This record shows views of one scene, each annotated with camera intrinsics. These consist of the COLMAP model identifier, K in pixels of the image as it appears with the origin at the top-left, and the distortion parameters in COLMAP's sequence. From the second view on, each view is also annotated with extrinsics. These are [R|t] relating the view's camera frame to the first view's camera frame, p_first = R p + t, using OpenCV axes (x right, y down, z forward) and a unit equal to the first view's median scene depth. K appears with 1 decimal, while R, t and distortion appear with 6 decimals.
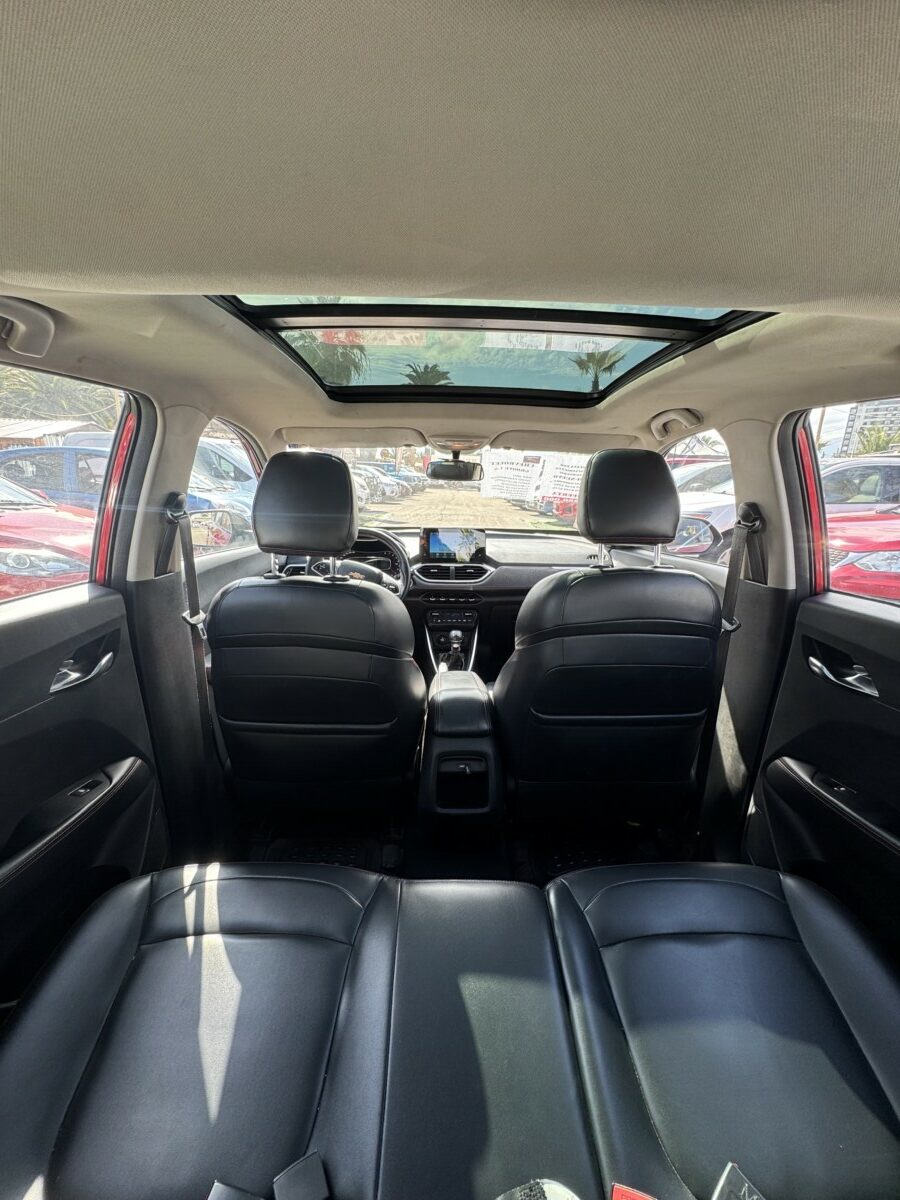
lens RADIAL K [[482.0, 0, 451.9], [0, 482.0, 596.4], [0, 0, 1]] dist [-0.001312, -0.000421]
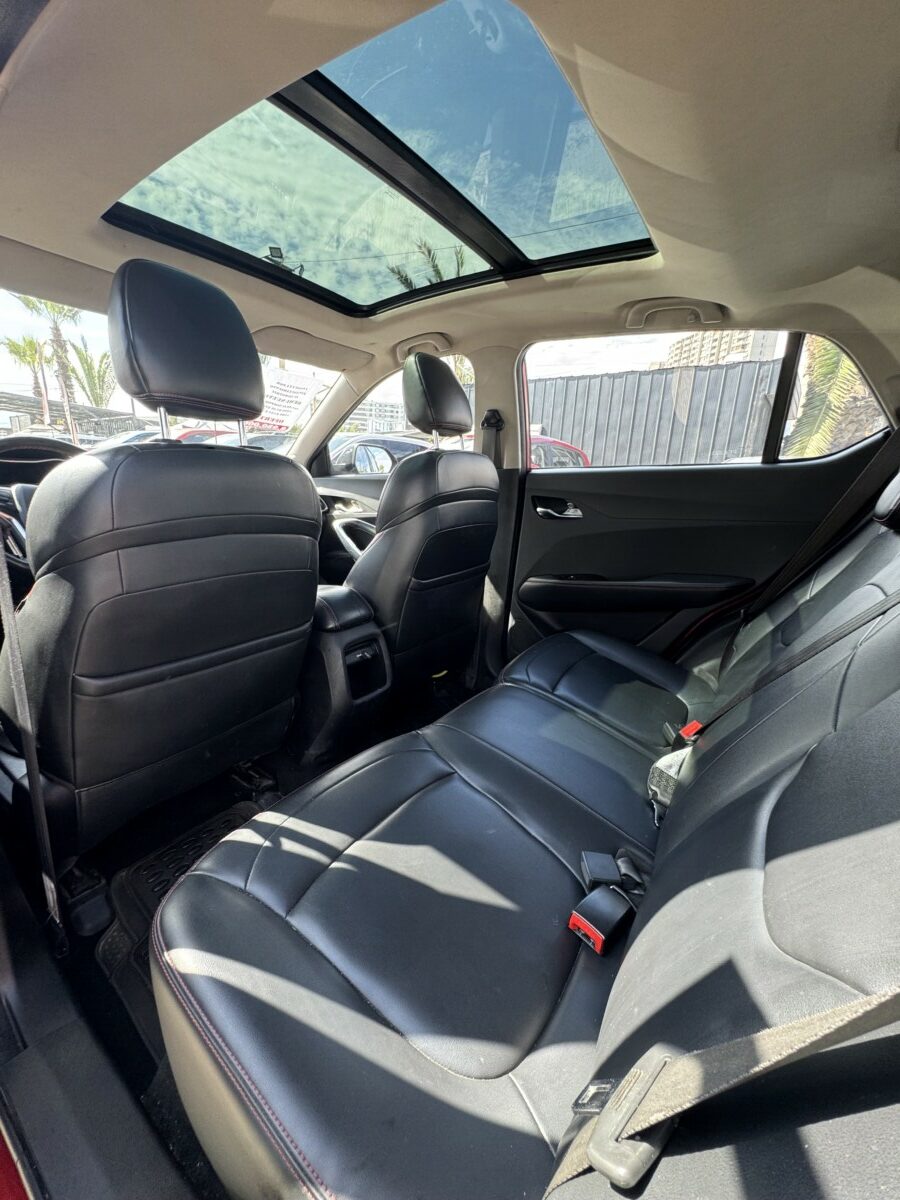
lens RADIAL K [[482.0, 0, 459.3], [0, 482.0, 596.5], [0, 0, 1]] dist [-0.001312, -0.000421]
pose [[0.584610, -0.204533, 0.785110, -0.655136], [0.172581, 0.976904, 0.125991, 0.147987], [-0.792746, 0.061840, 0.606407, 0.223426]]
